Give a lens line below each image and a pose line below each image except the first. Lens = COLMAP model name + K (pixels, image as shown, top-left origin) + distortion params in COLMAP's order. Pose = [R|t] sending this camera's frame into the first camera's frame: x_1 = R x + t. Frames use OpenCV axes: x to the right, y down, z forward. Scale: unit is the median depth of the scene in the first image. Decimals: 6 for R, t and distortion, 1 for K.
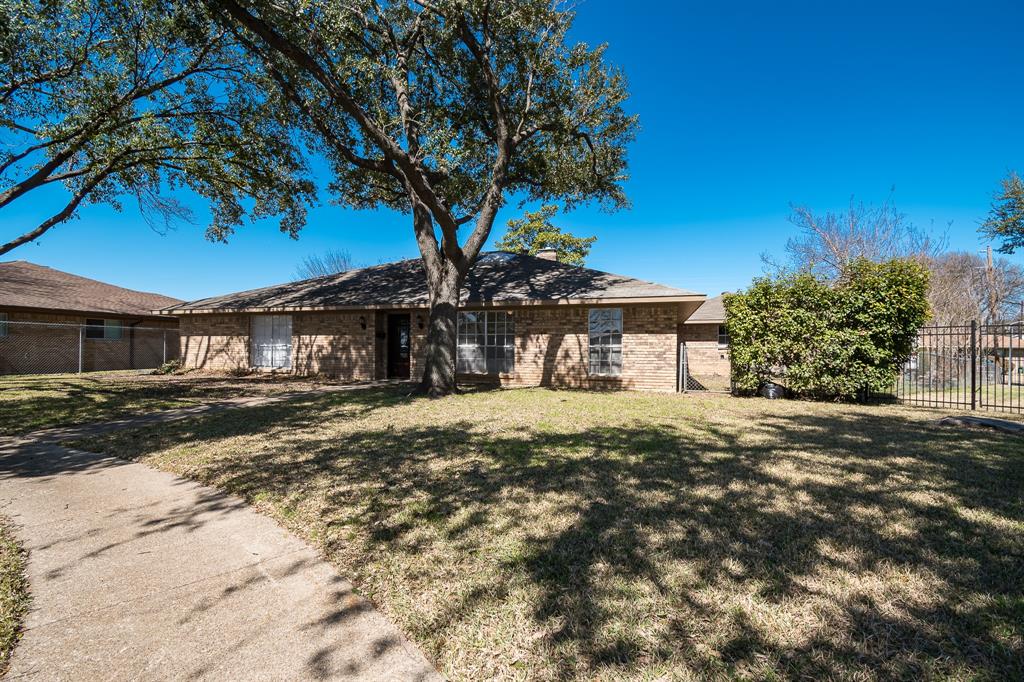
lens RADIAL K [[456.1, 0, 512.7], [0, 456.1, 341.0], [0, 0, 1]] dist [-0.001669, -0.001621]
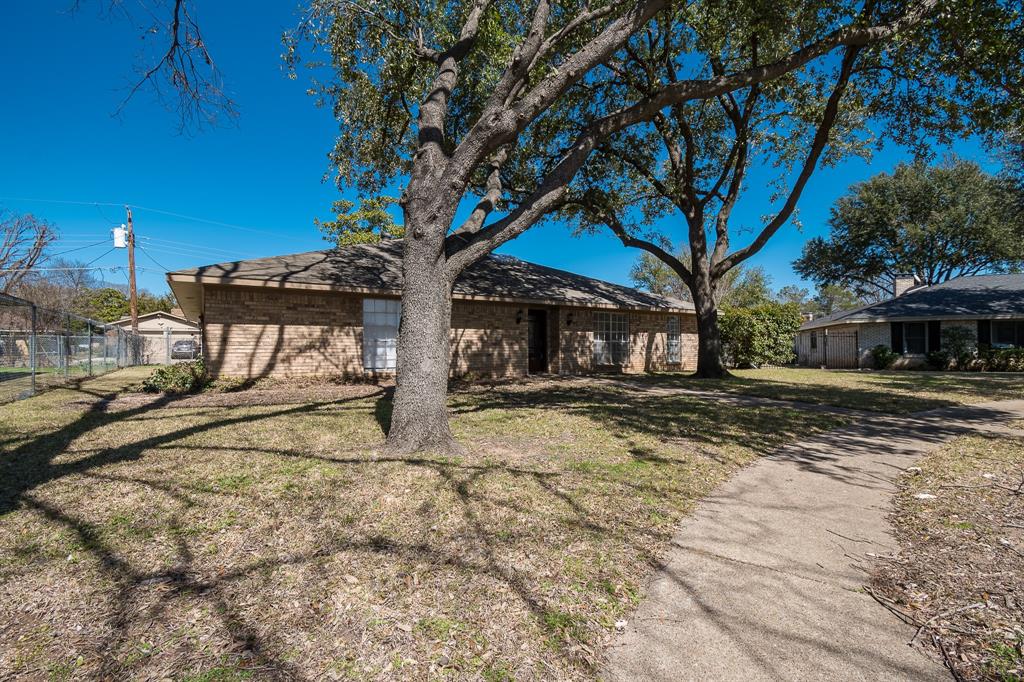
lens RADIAL K [[456.1, 0, 508.9], [0, 456.1, 343.4], [0, 0, 1]] dist [-0.001669, -0.001621]
pose [[0.637554, -0.001868, 0.770403, -1.053512], [-0.007035, 0.999941, 0.008246, 0.007565], [-0.770373, -0.010677, 0.637504, 0.394603]]
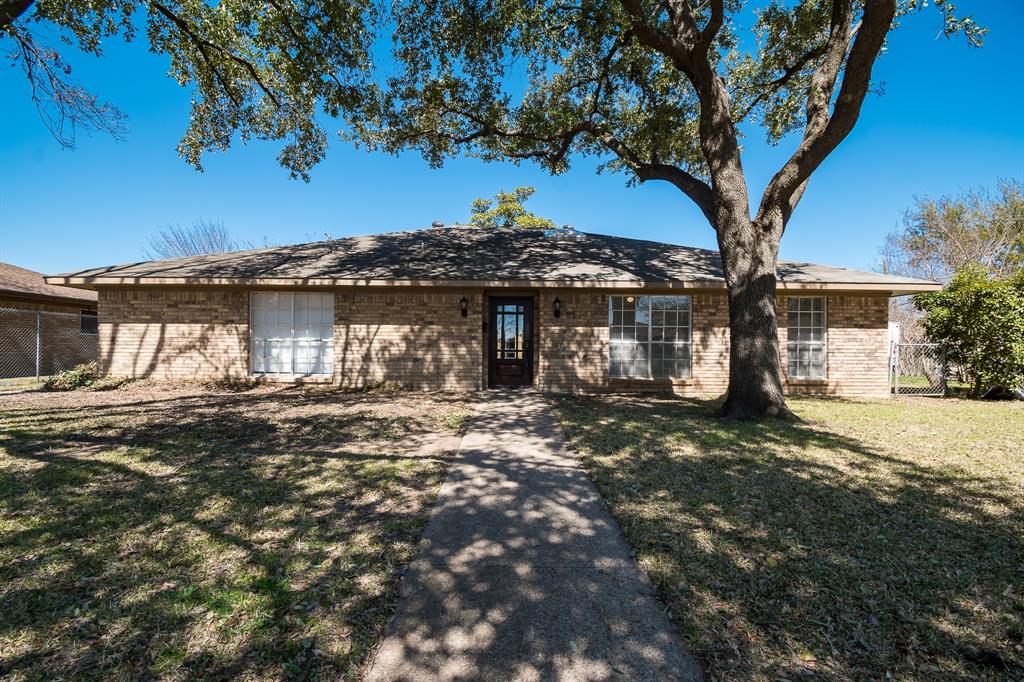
lens RADIAL K [[456.1, 0, 510.5], [0, 456.1, 346.0], [0, 0, 1]] dist [-0.001669, -0.001621]
pose [[0.952956, 0.002573, 0.303097, -0.456550], [-0.006630, 0.999902, 0.012355, 0.008612], [-0.303035, -0.013784, 0.952880, 0.321834]]
